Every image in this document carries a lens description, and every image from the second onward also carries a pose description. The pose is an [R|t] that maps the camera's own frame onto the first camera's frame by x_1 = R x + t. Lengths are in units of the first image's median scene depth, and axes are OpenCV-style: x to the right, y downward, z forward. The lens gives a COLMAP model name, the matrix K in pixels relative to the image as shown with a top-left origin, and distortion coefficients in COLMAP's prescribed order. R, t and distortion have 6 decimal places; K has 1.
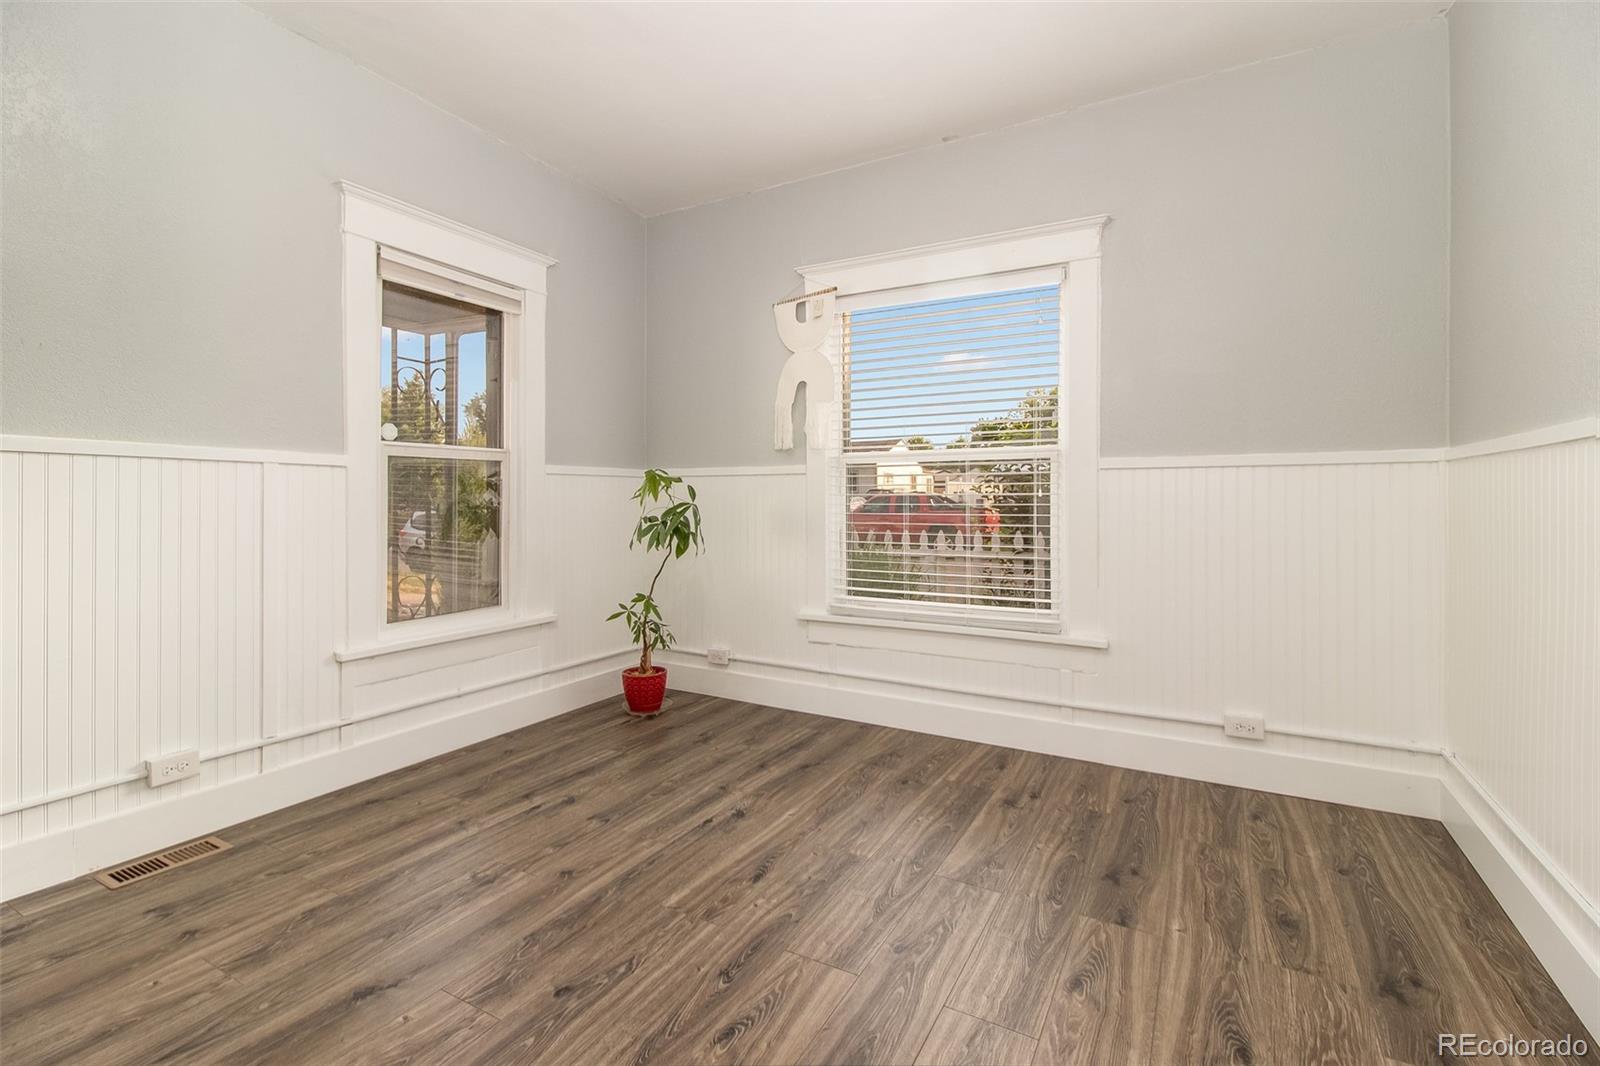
lens RADIAL K [[736.1, 0, 787.5], [0, 736.1, 511.5], [0, 0, 1]] dist [0.016316, -0.012241]
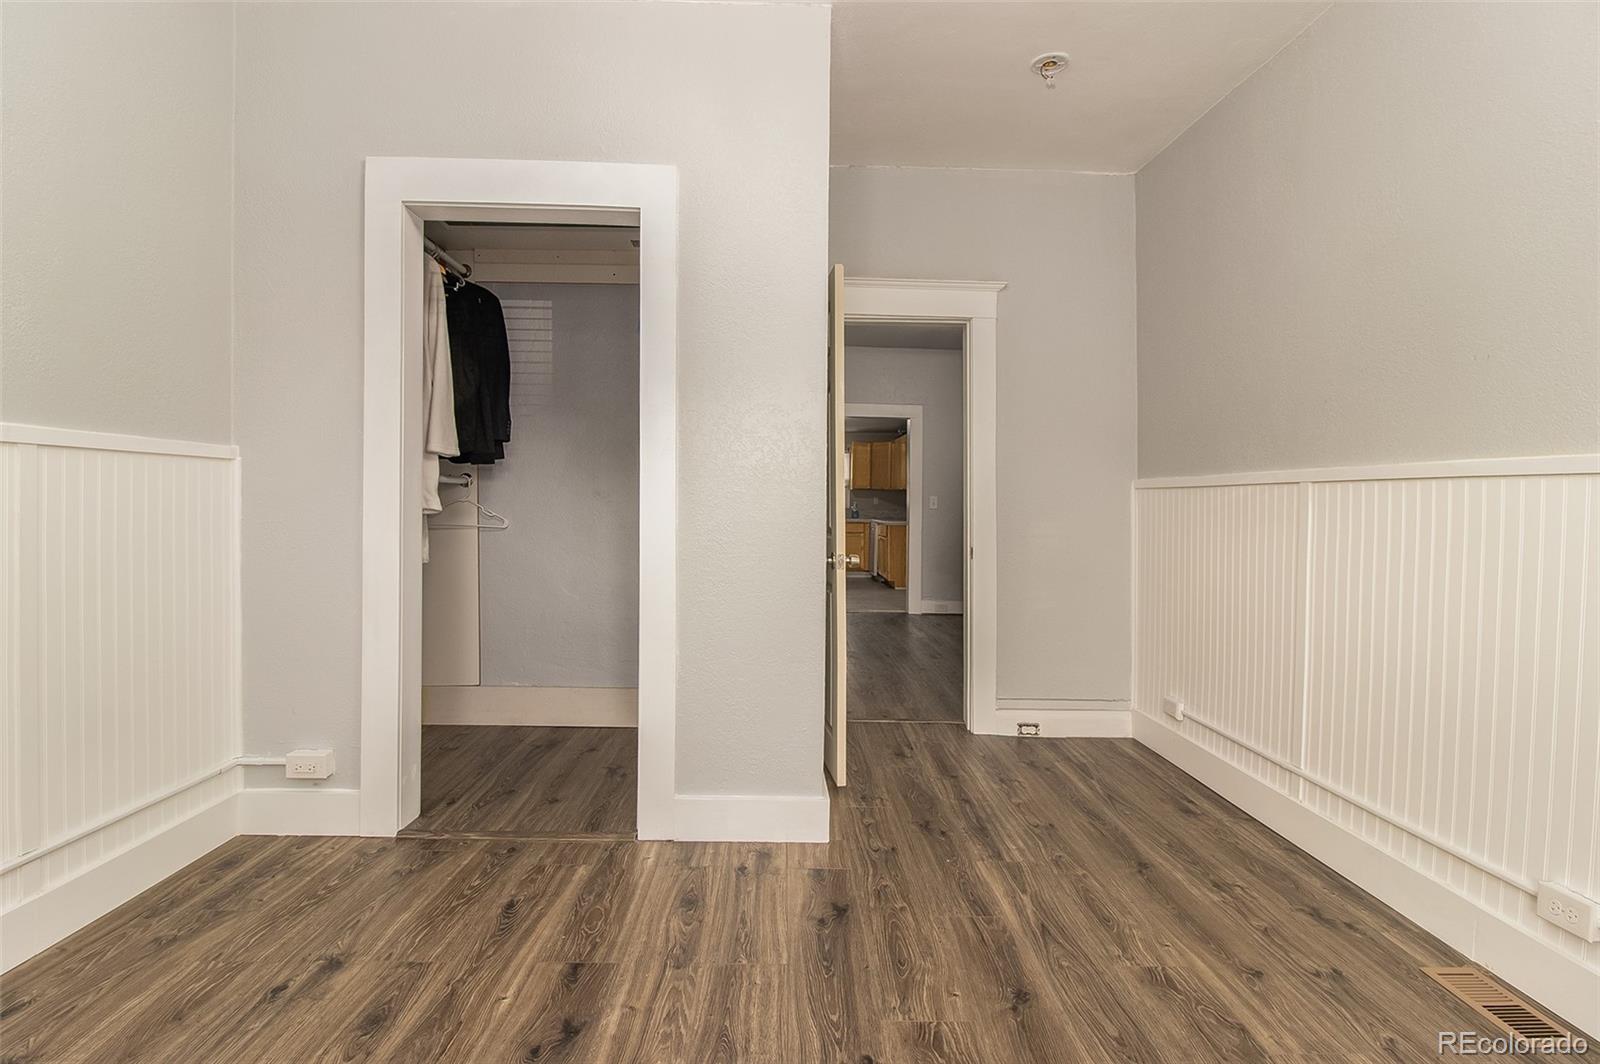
lens RADIAL K [[789.8, 0, 809.2], [0, 789.8, 531.7], [0, 0, 1]] dist [0.018888, -0.016279]
pose [[-0.843545, -0.000584, -0.537057, 0.240429], [-0.030210, 0.998468, 0.046363, -0.035746], [0.536207, 0.055334, -0.842271, 1.513529]]
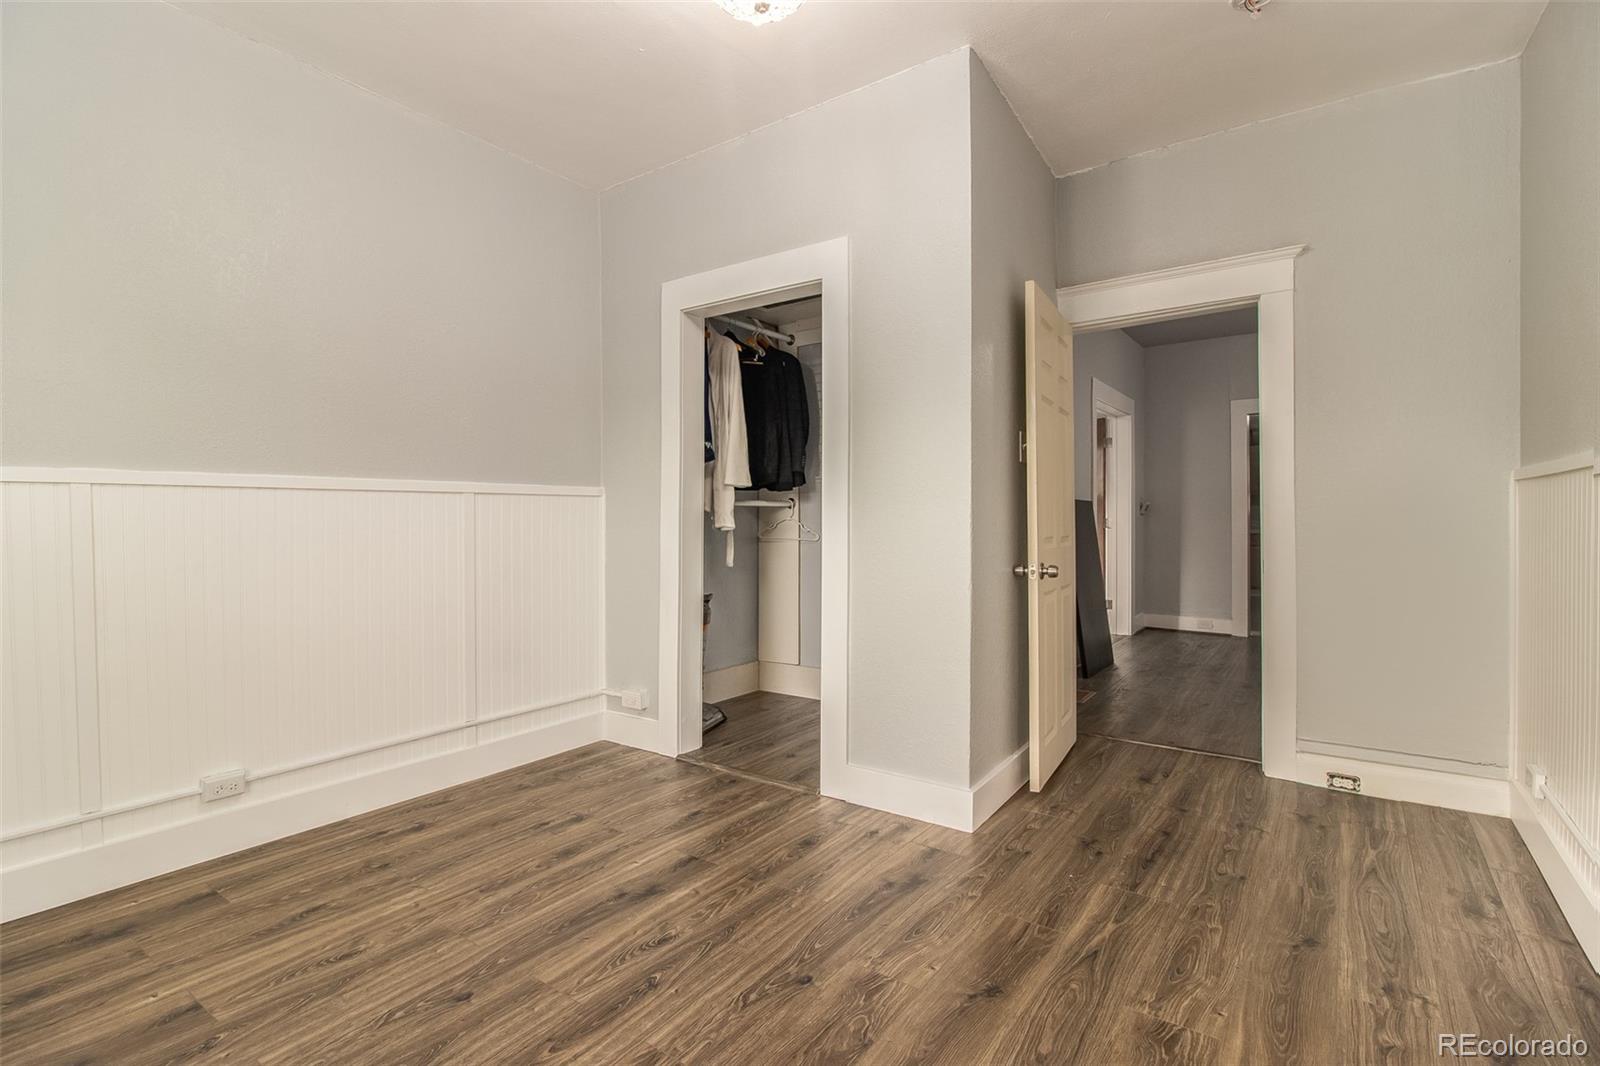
lens RADIAL K [[758.3, 0, 800.0], [0, 758.3, 533.0], [0, 0, 1]] dist [0.017069, -0.001252]
pose [[-0.997290, 0.002243, 0.073536, -0.329737], [0.004661, 0.999453, 0.032728, -0.032147], [-0.073422, 0.032982, -0.996755, 1.809378]]
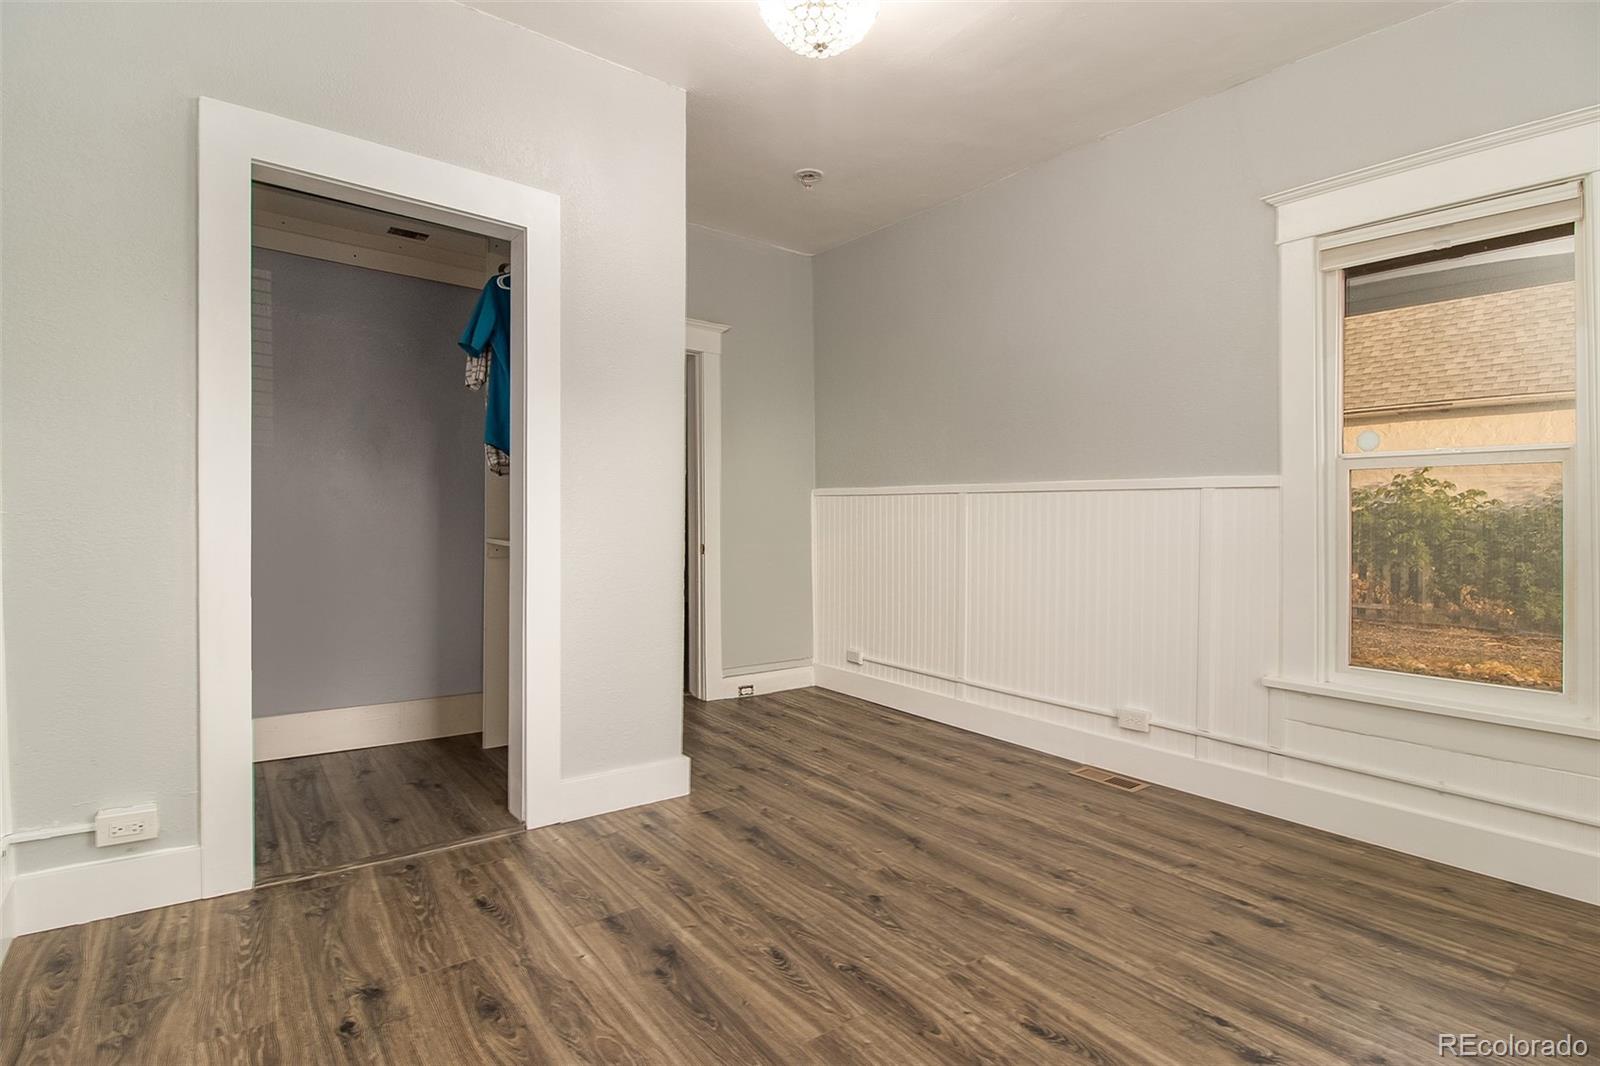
lens RADIAL K [[760.0, 0, 799.5], [0, 760.0, 527.6], [0, 0, 1]] dist [0.001300, -0.013145]
pose [[-0.384065, 0.005606, -0.923289, 0.831582], [-0.027369, 0.999473, 0.017453, -0.011141], [0.922900, 0.031973, -0.383709, 1.183250]]
